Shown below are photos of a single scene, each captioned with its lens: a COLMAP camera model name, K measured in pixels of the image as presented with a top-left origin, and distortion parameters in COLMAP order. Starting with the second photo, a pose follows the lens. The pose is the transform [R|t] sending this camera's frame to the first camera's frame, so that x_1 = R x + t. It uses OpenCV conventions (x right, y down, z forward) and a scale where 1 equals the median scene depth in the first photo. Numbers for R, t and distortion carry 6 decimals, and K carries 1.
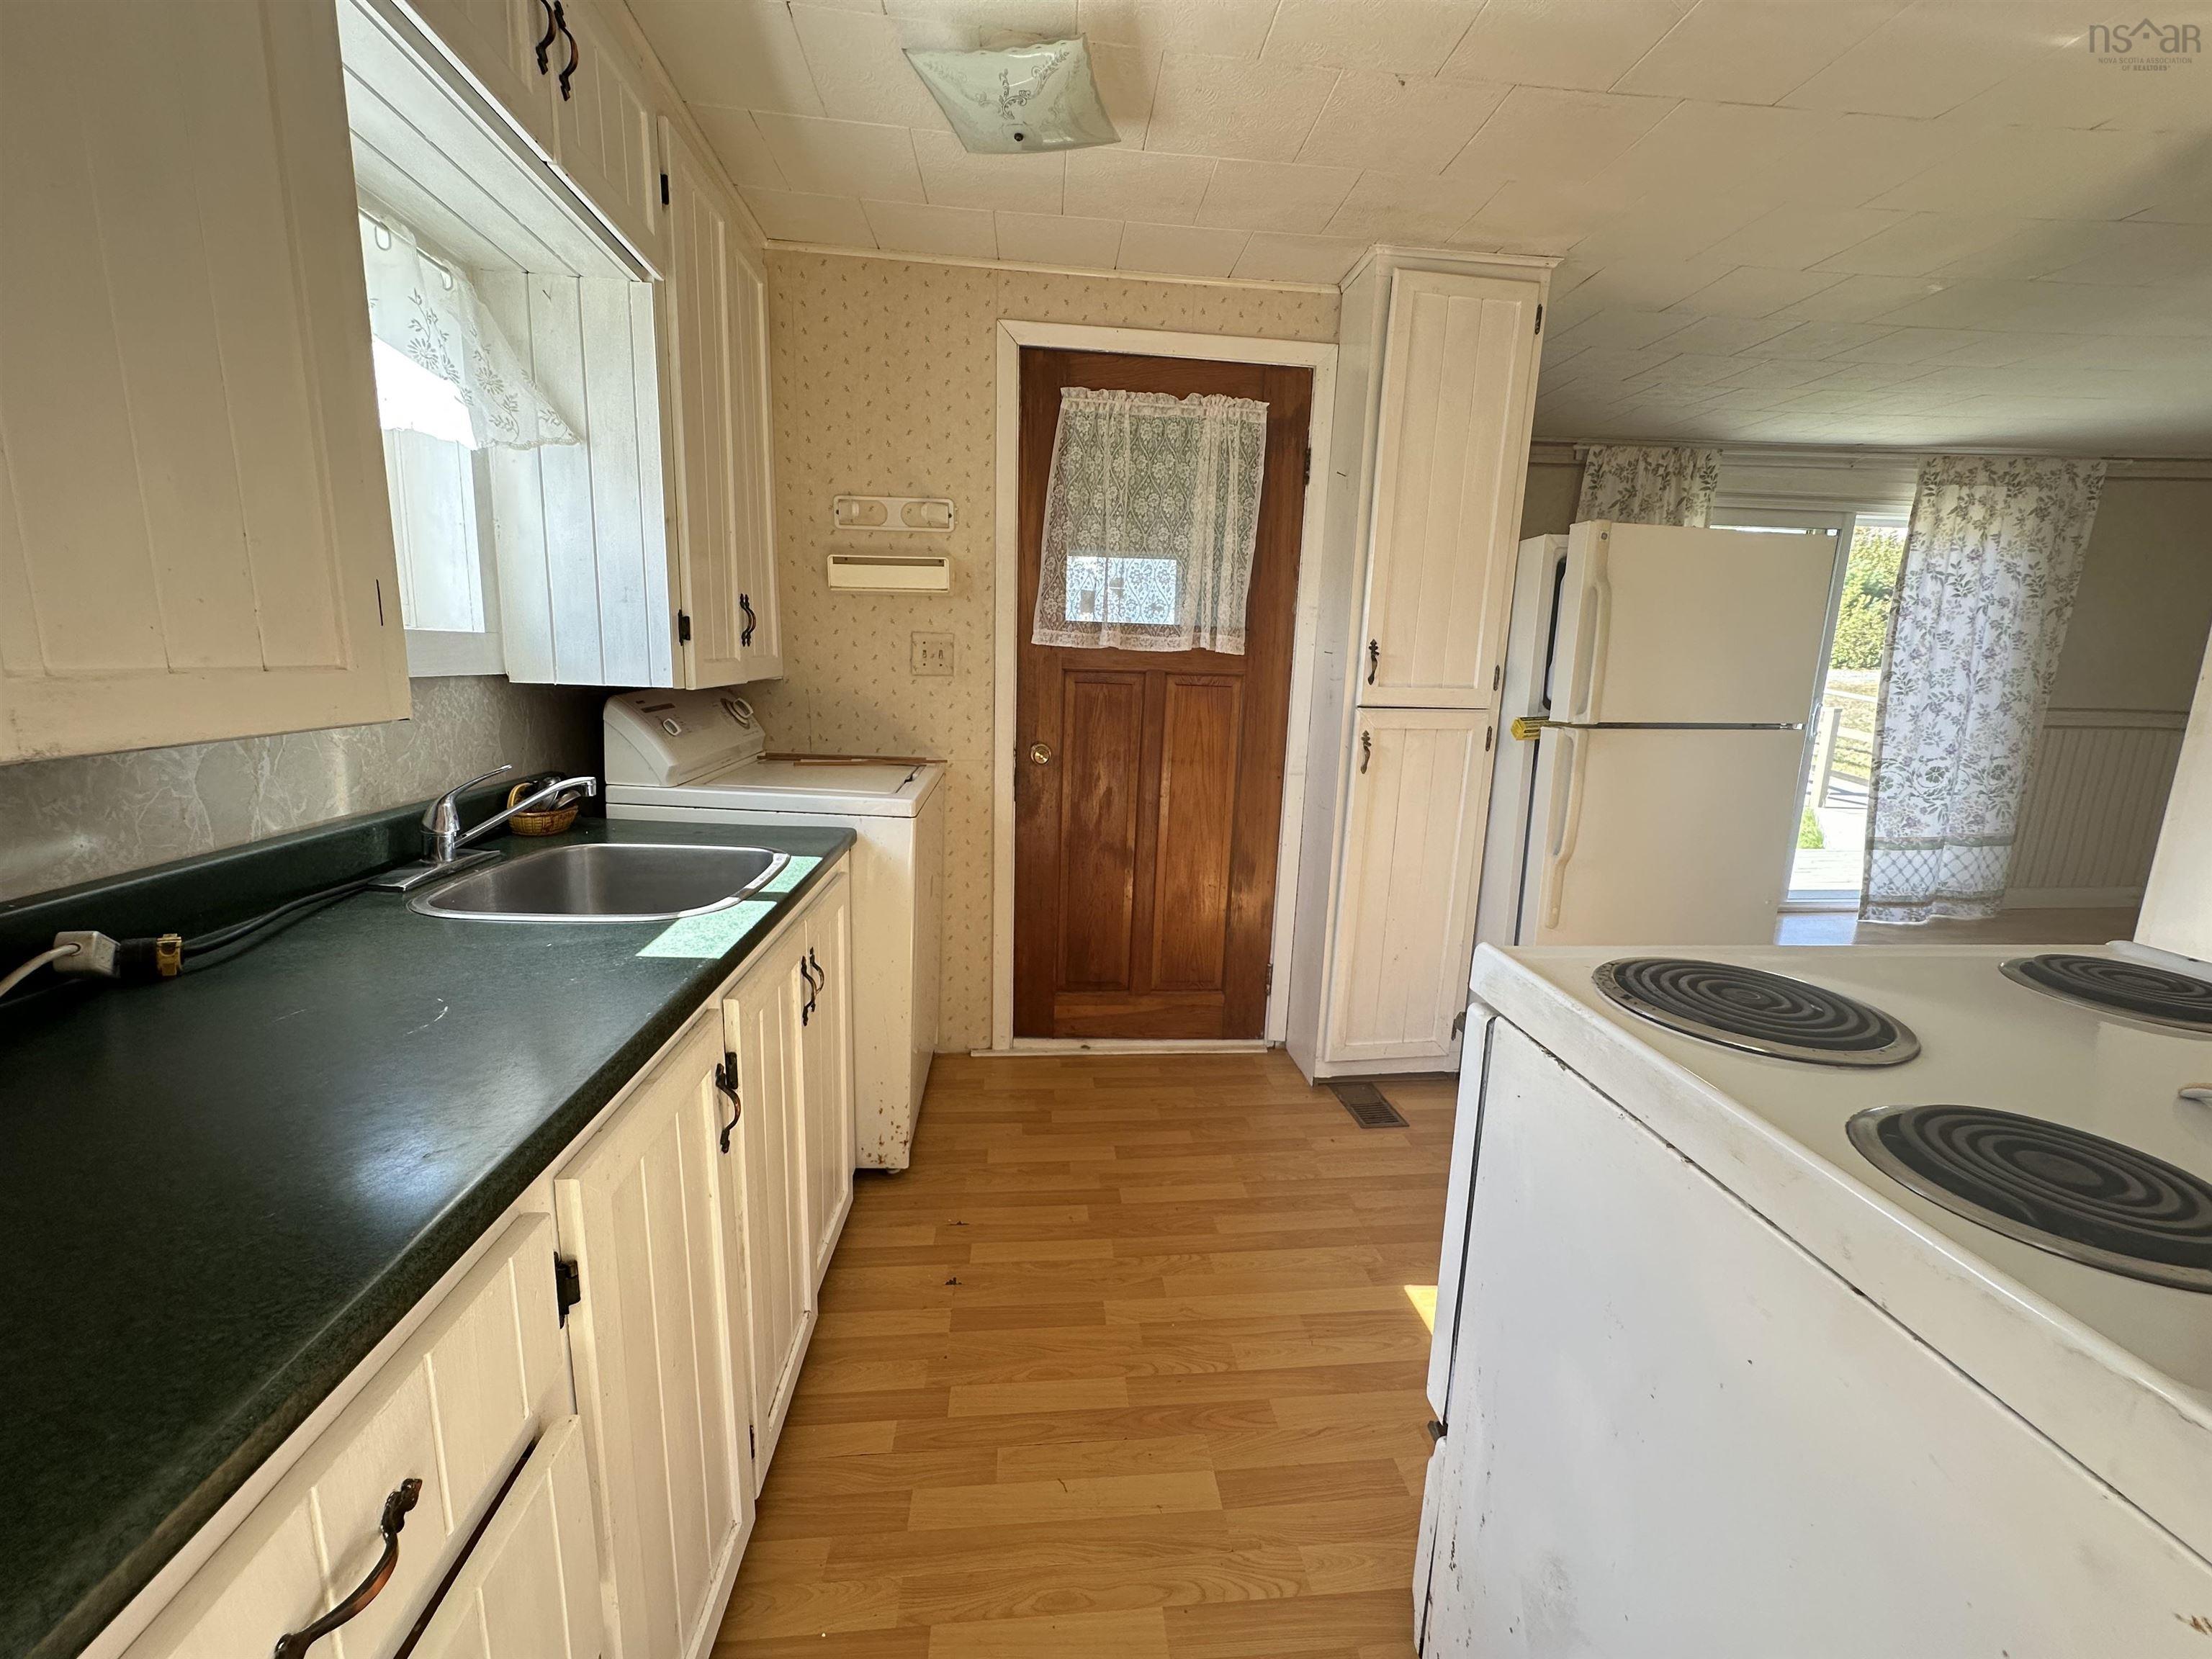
lens RADIAL K [[883.9, 0, 1107.2], [0, 883.9, 825.5], [0, 0, 1]] dist [-0.001221, 0.000593]
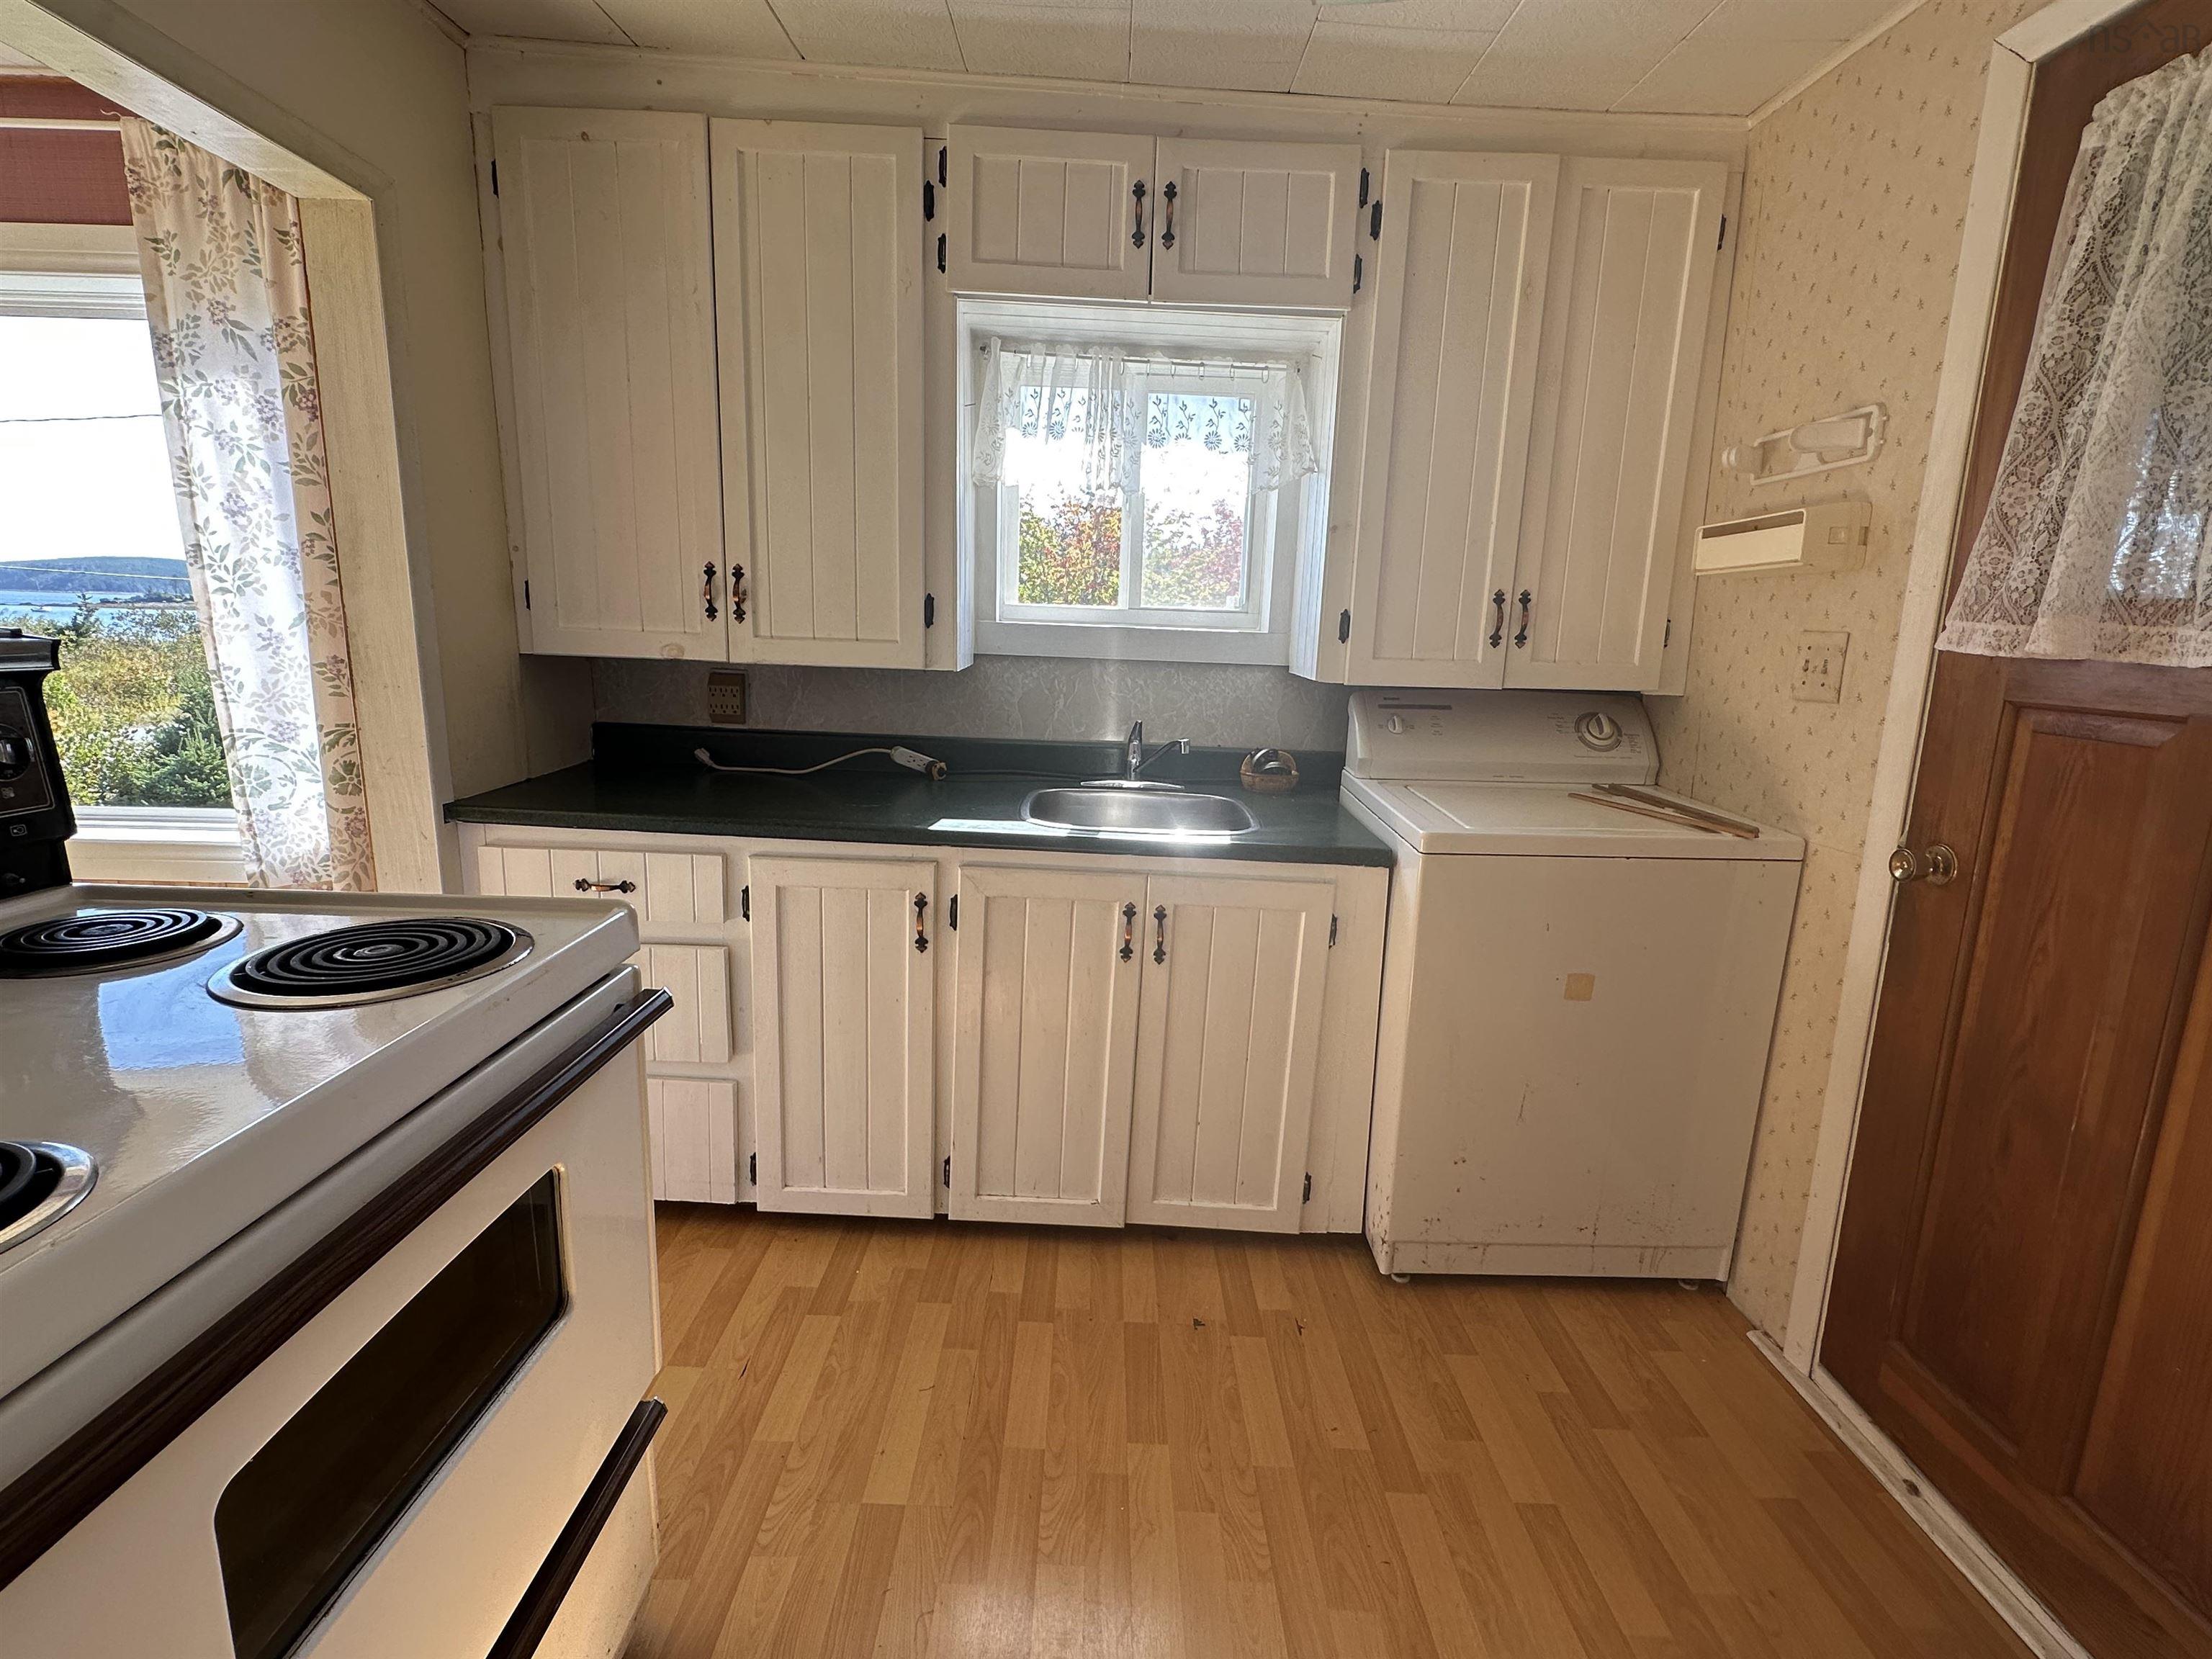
lens RADIAL K [[1044.2, 0, 1106.0], [0, 1044.2, 829.5], [0, 0, 1]] dist [-0.001048, 0.000402]
pose [[-0.082884, 0.166015, -0.982634, 0.604420], [-0.223452, 0.957824, 0.180671, -0.112604], [0.971185, 0.234546, -0.042292, 0.613201]]
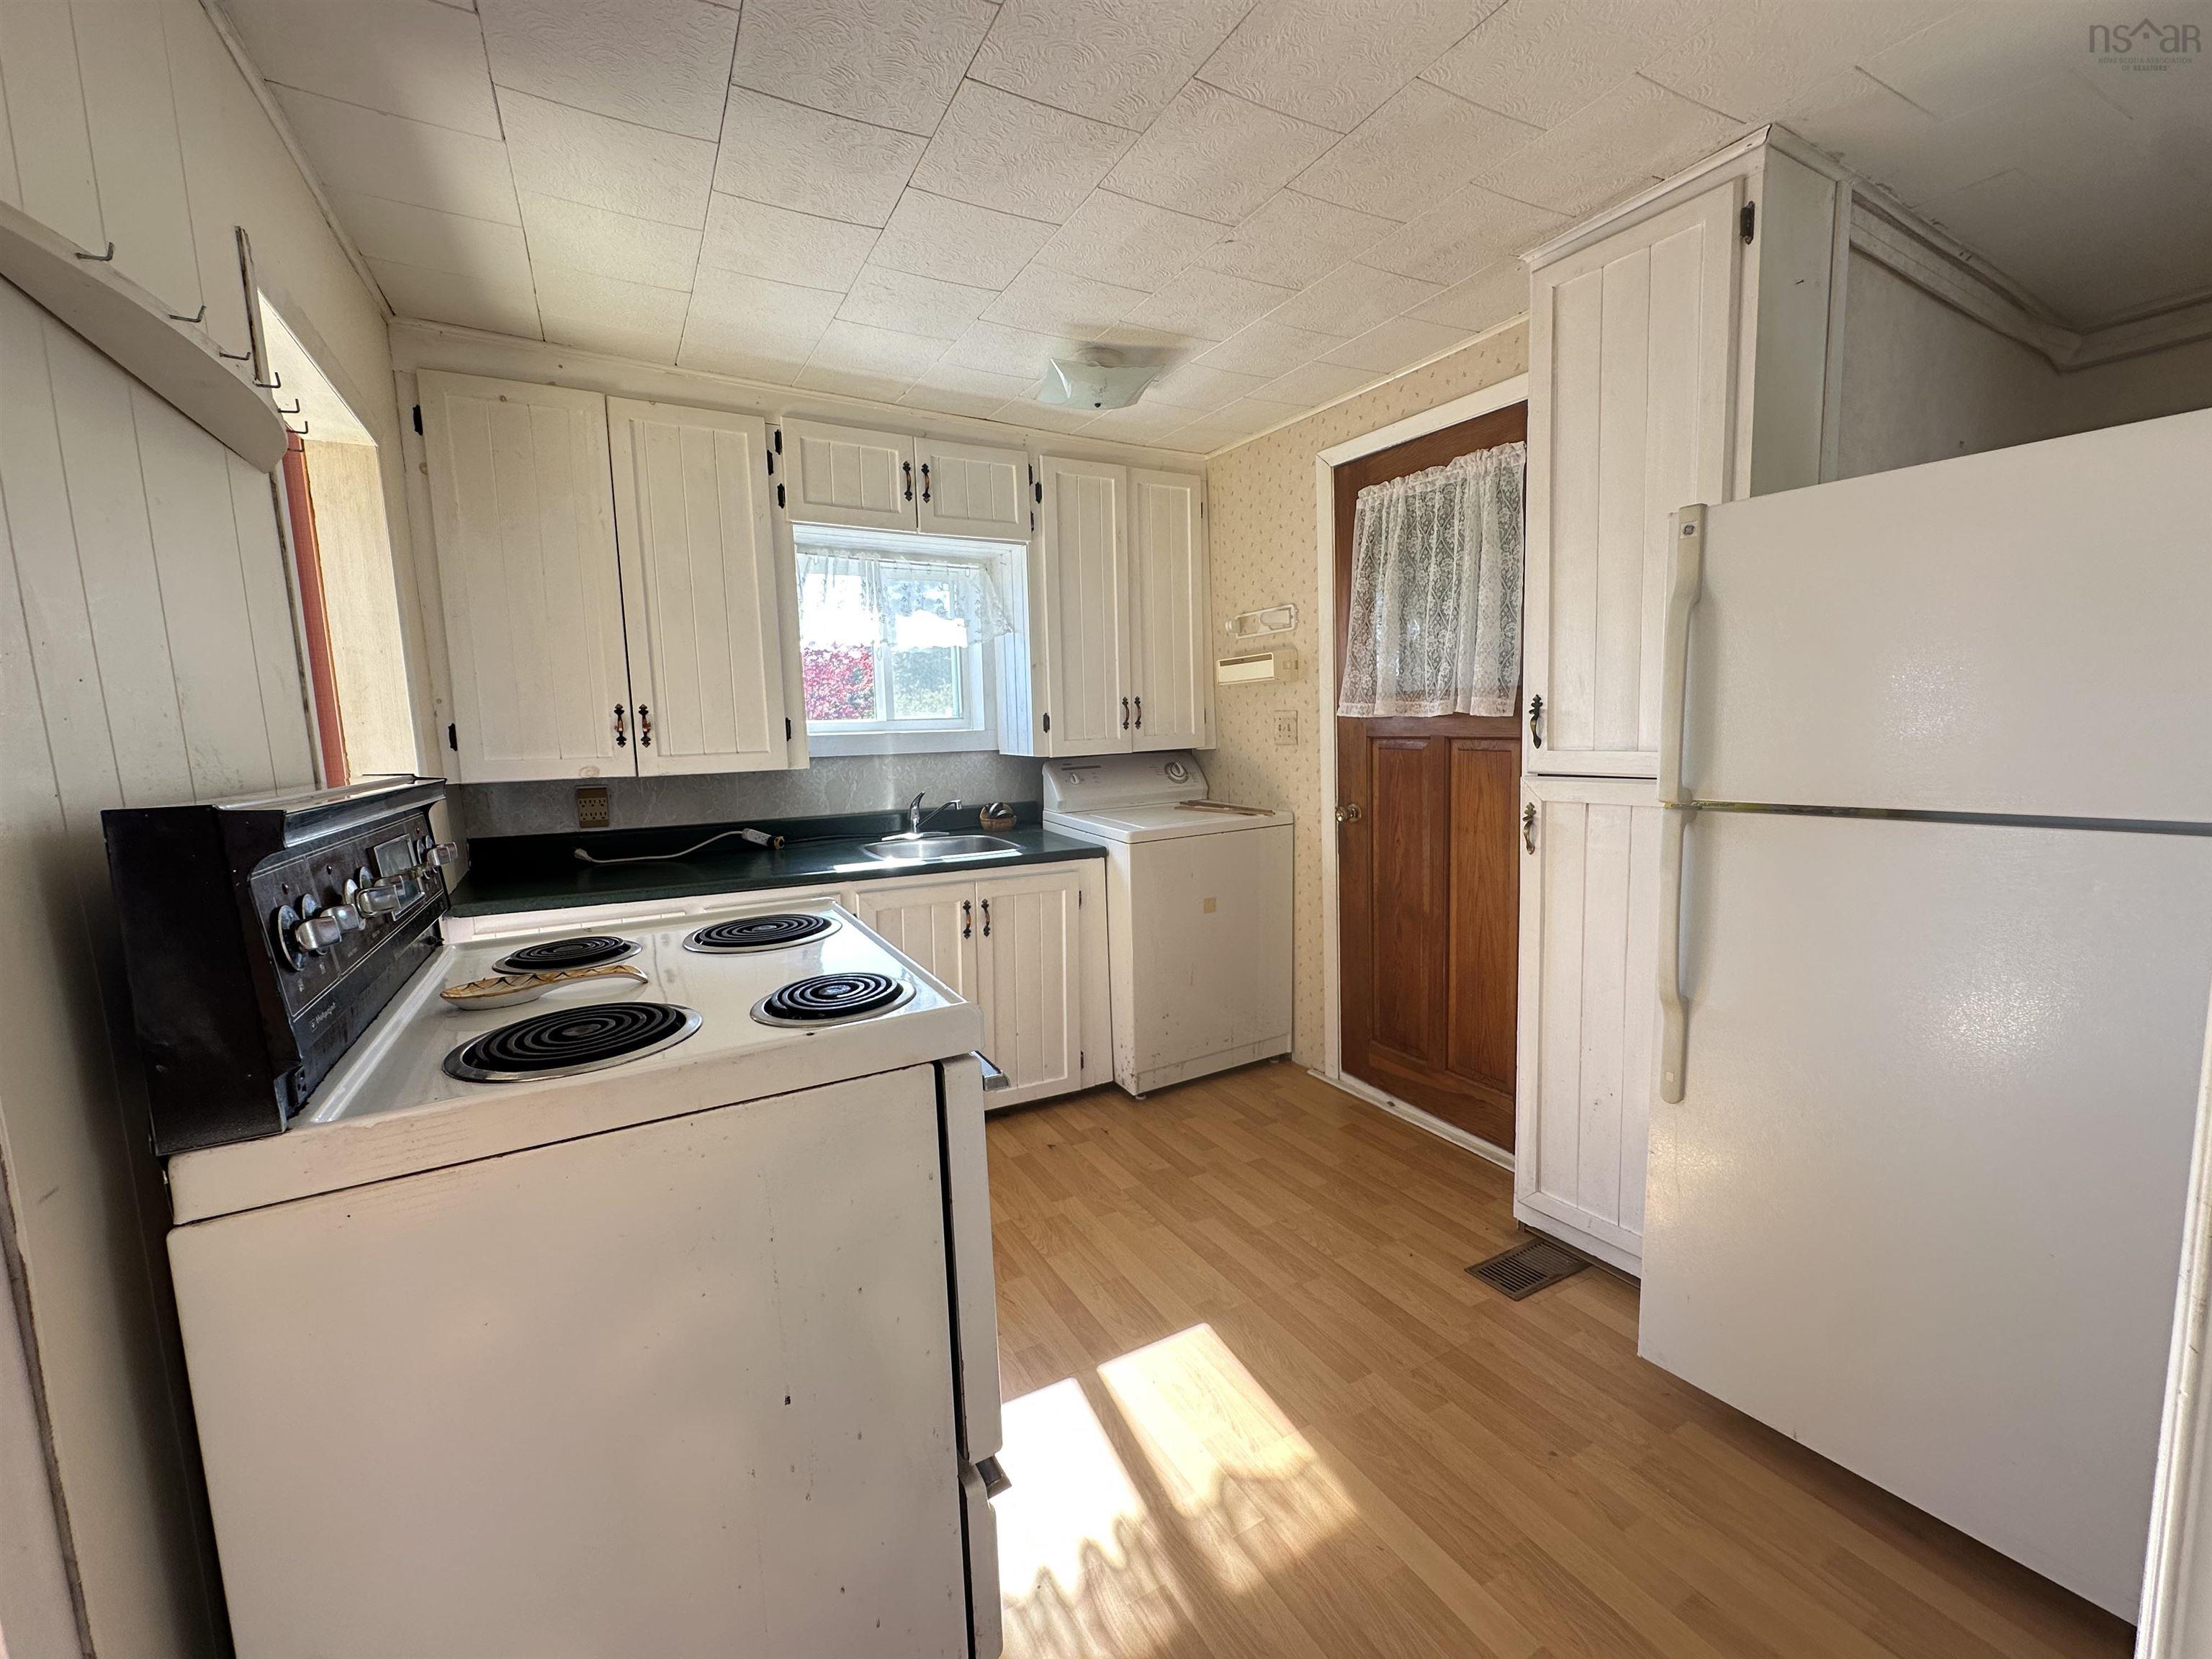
lens RADIAL K [[883.9, 0, 1107.2], [0, 883.9, 825.5], [0, 0, 1]] dist [-0.001221, 0.000593]
pose [[0.409207, 0.067245, -0.909960, 0.886290], [-0.132683, 0.991066, 0.013571, -0.043983], [0.902743, 0.115183, 0.414473, 0.293457]]
